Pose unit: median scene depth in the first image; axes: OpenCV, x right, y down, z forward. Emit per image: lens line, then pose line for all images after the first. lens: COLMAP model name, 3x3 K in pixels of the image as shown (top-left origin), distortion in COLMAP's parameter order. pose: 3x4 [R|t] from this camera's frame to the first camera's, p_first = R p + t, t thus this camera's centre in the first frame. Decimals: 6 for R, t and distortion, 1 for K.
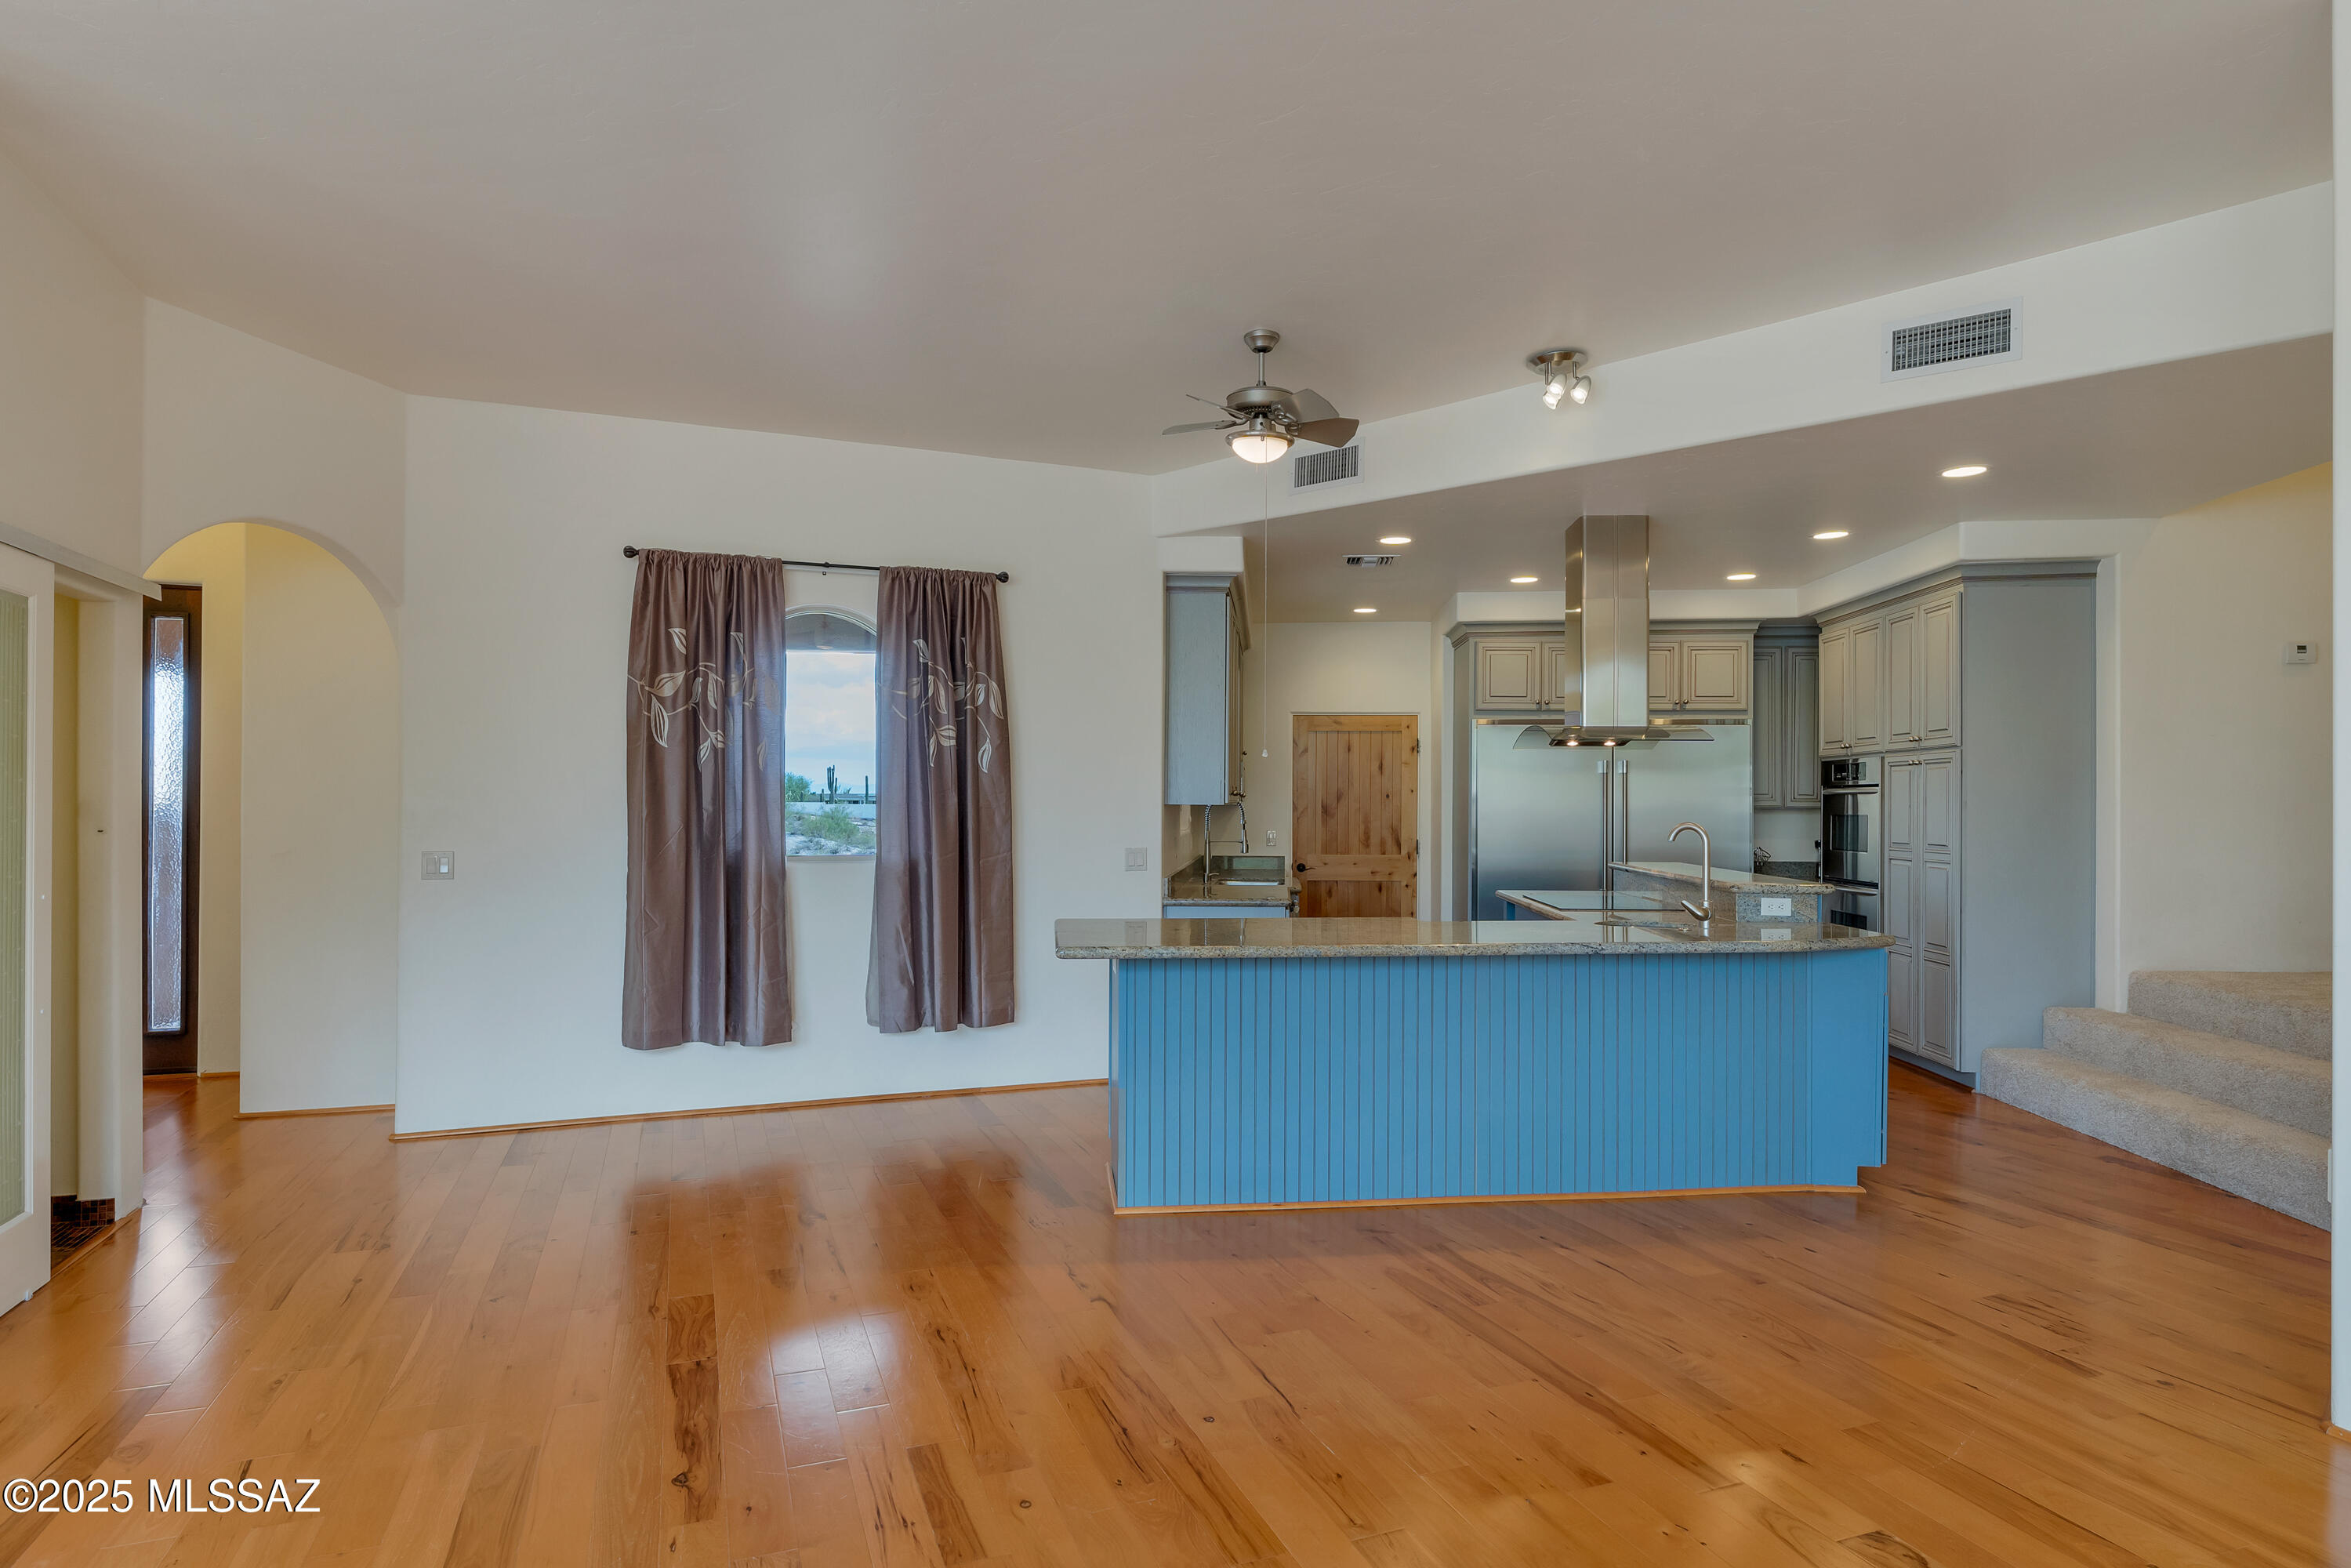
lens RADIAL K [[1255.3, 0, 1162.6], [0, 1255.3, 803.2], [0, 0, 1]] dist [-0.005276, -0.000373]
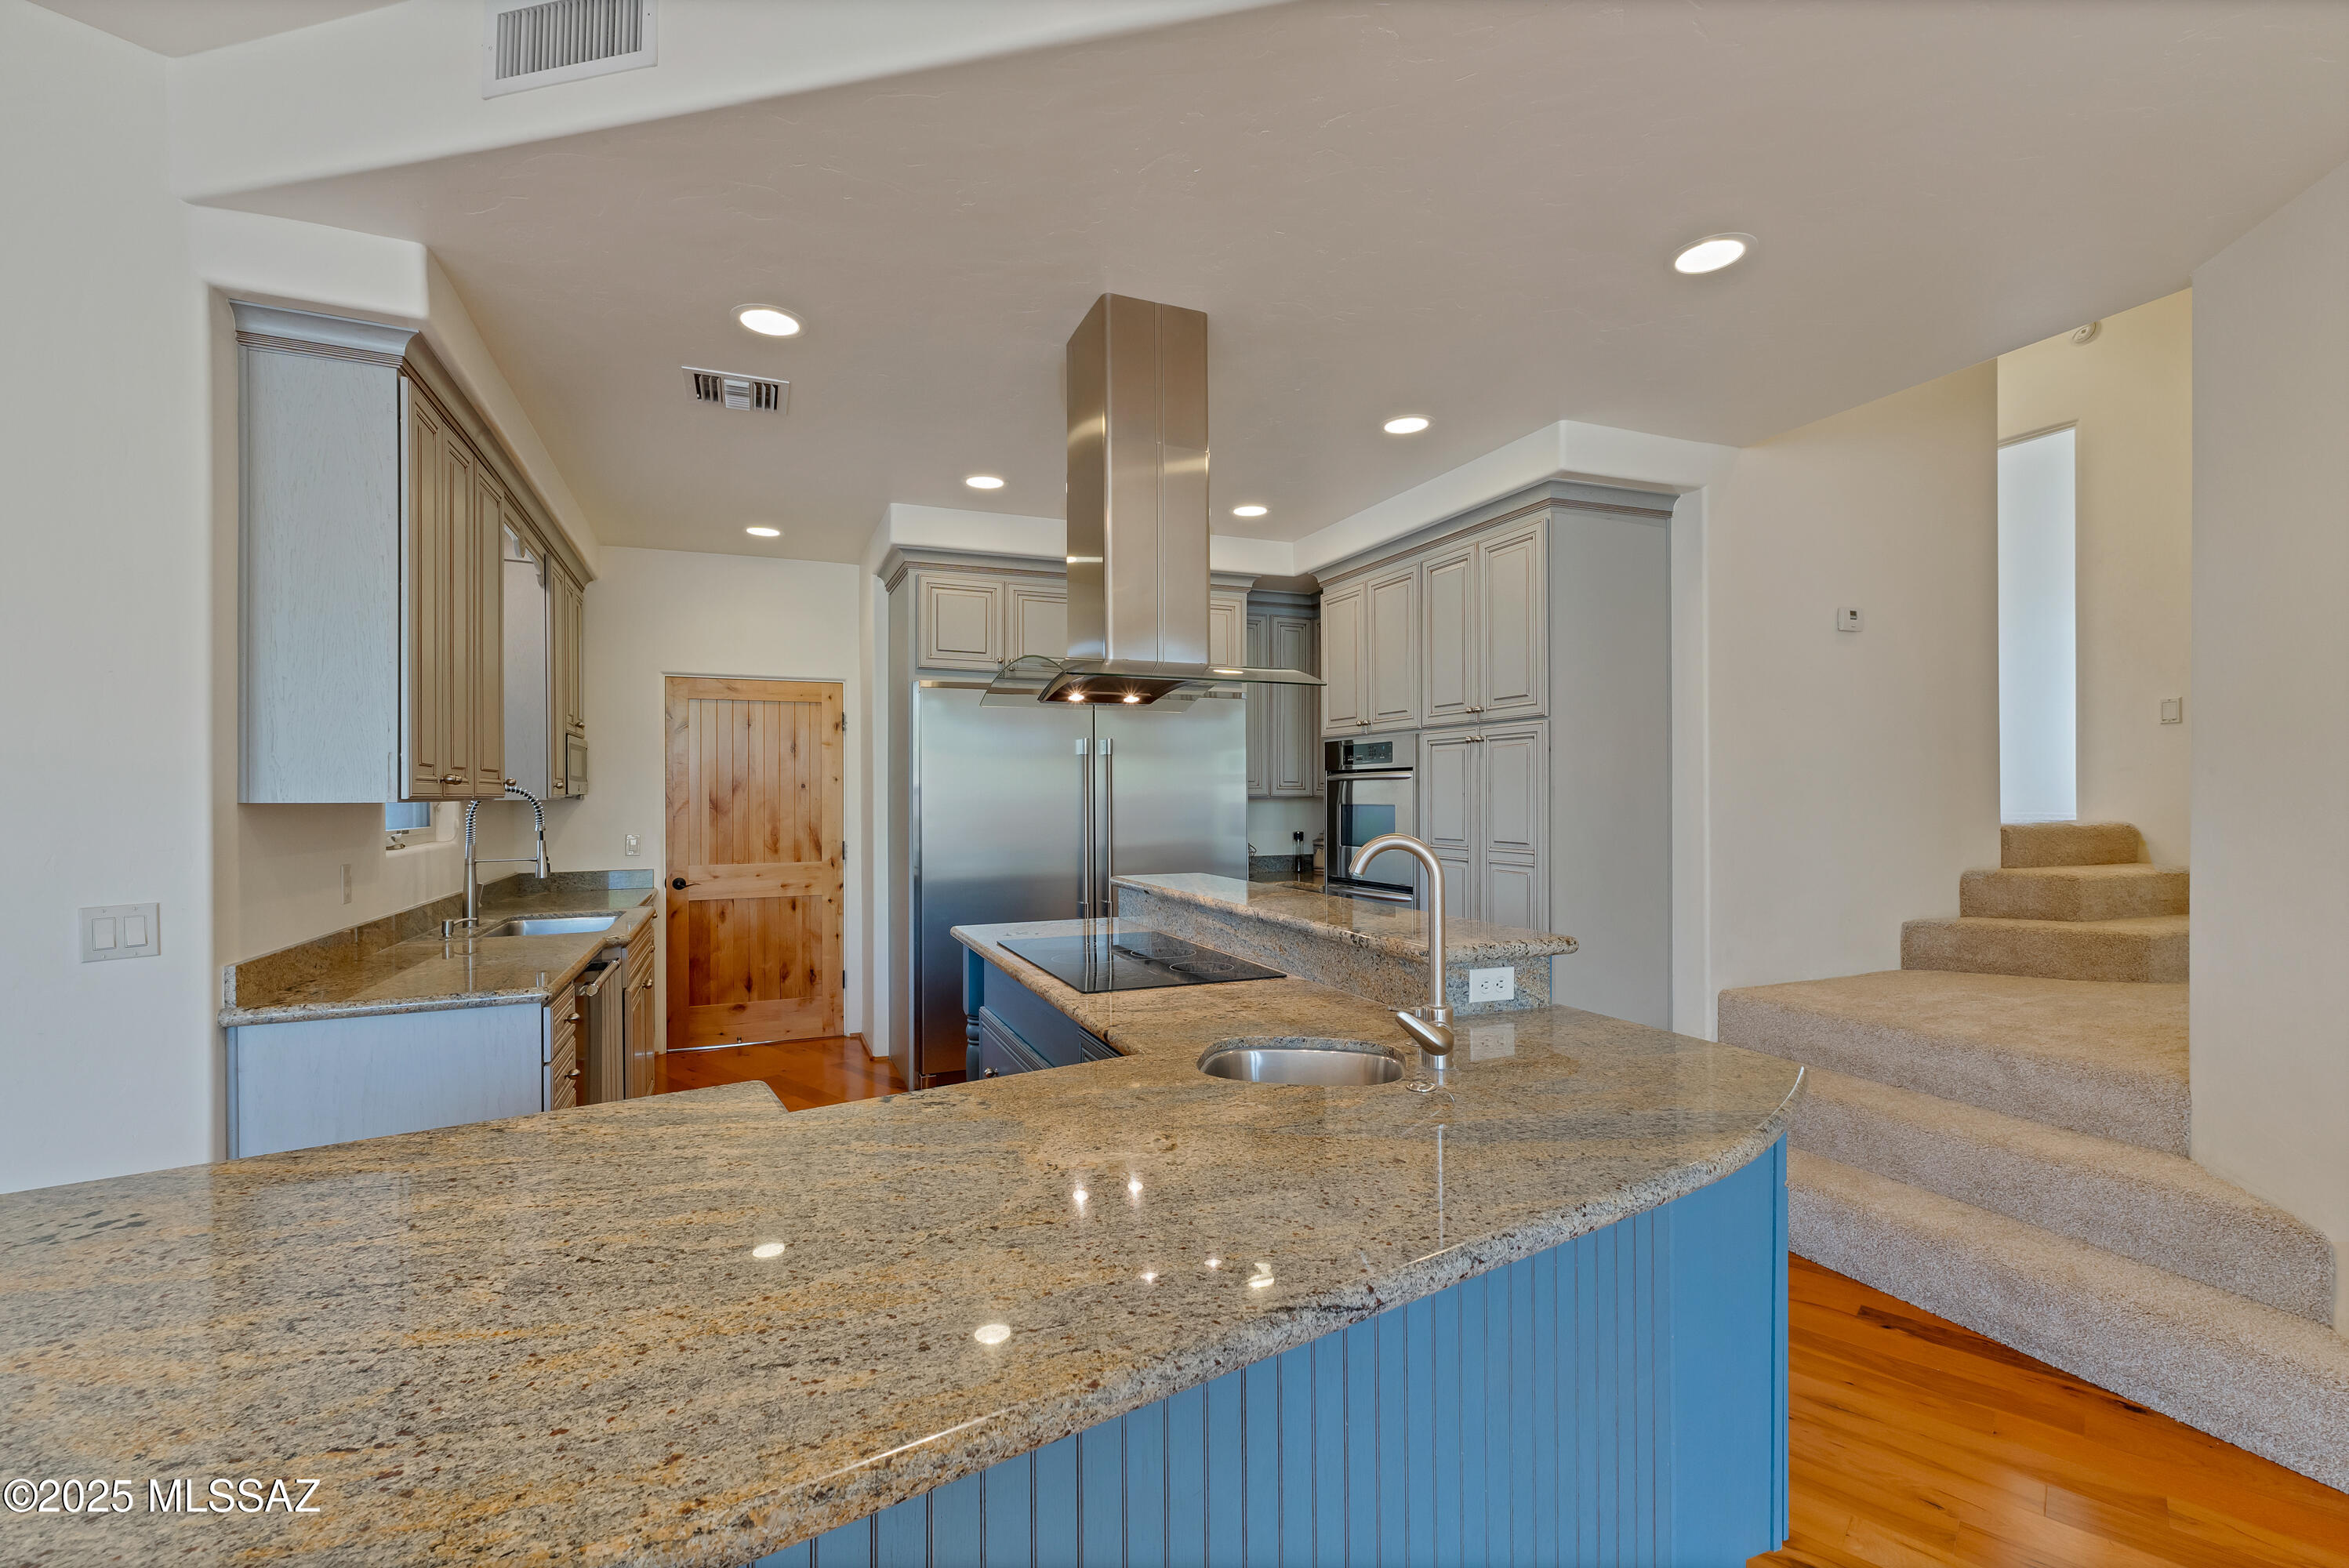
lens RADIAL K [[998.0, 0, 1206.8], [0, 998.0, 792.6], [0, 0, 1]] dist [0.004890, 0.000349]
pose [[0.864271, -0.007427, 0.502972, 0.109159], [0.007835, 0.999968, 0.001304, -0.000484], [-0.502966, 0.002814, 0.864302, 0.442264]]
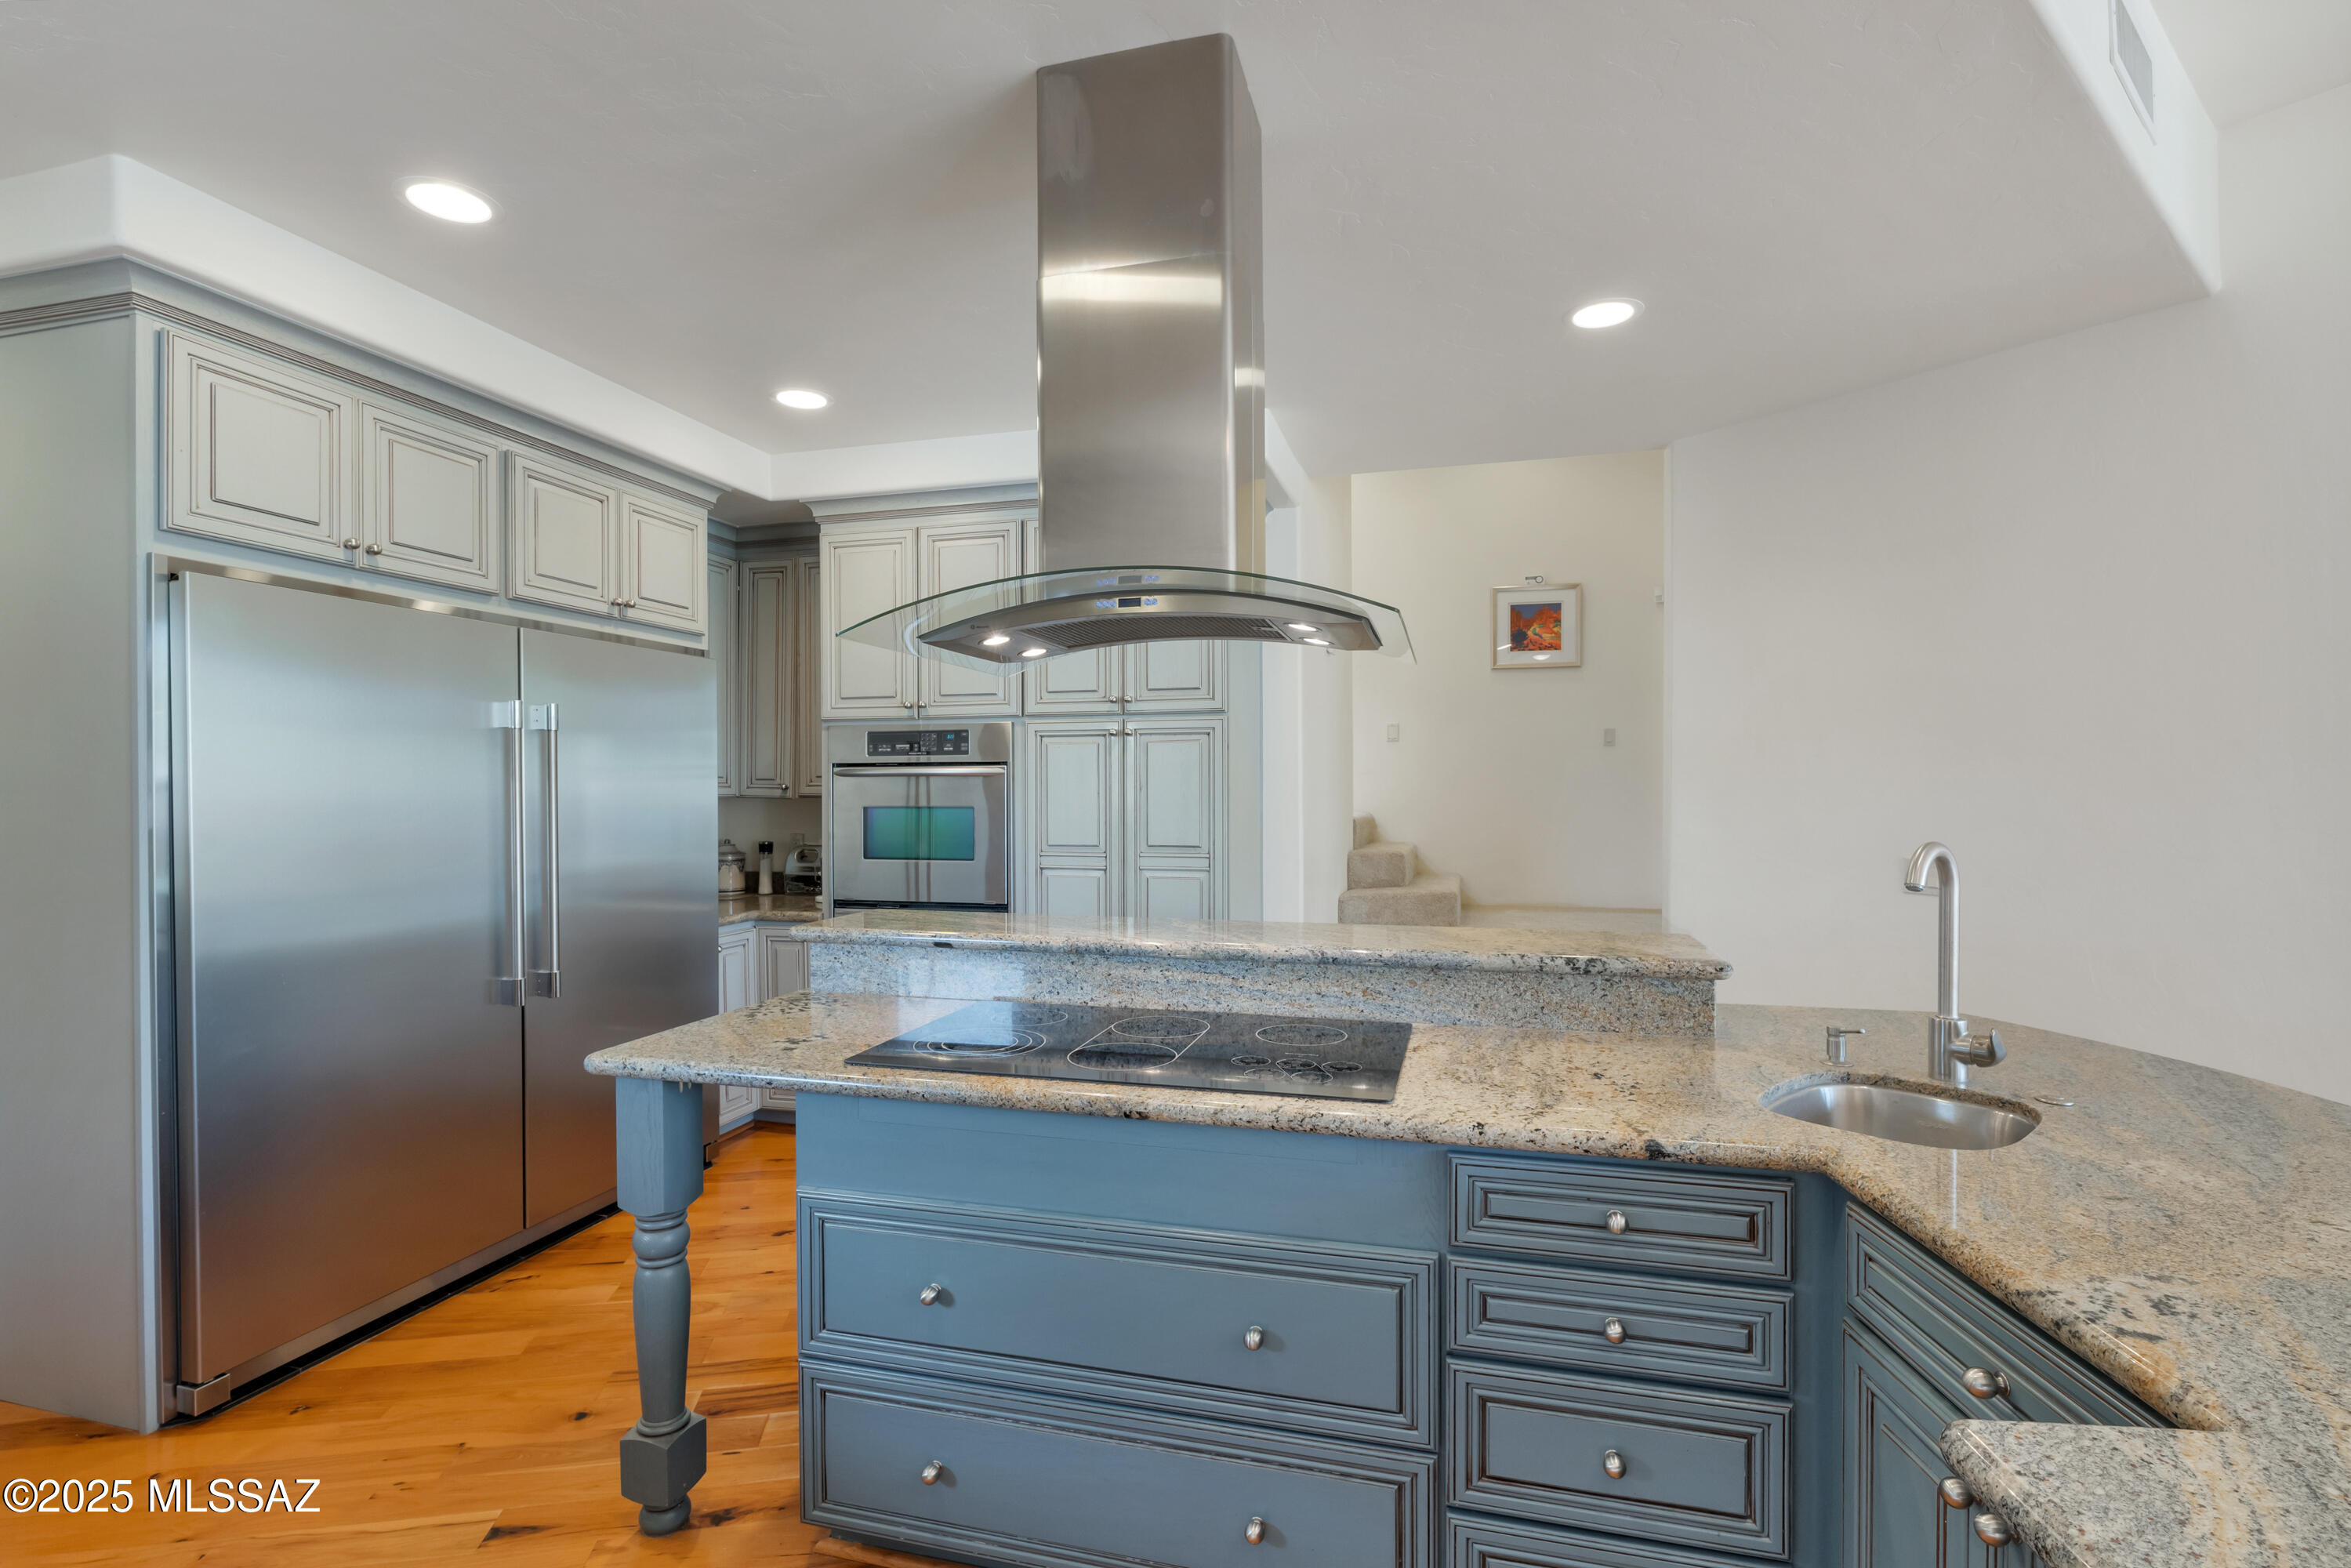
lens RADIAL K [[1027.4, 0, 1175.5], [0, 1027.4, 784.0], [0, 0, 1]] dist [-0.001630, -0.000102]
pose [[0.167473, -0.003067, 0.985872, 0.021109], [0.004058, 0.999989, 0.002422, -0.003563], [-0.985868, 0.003595, 0.167483, 0.729022]]
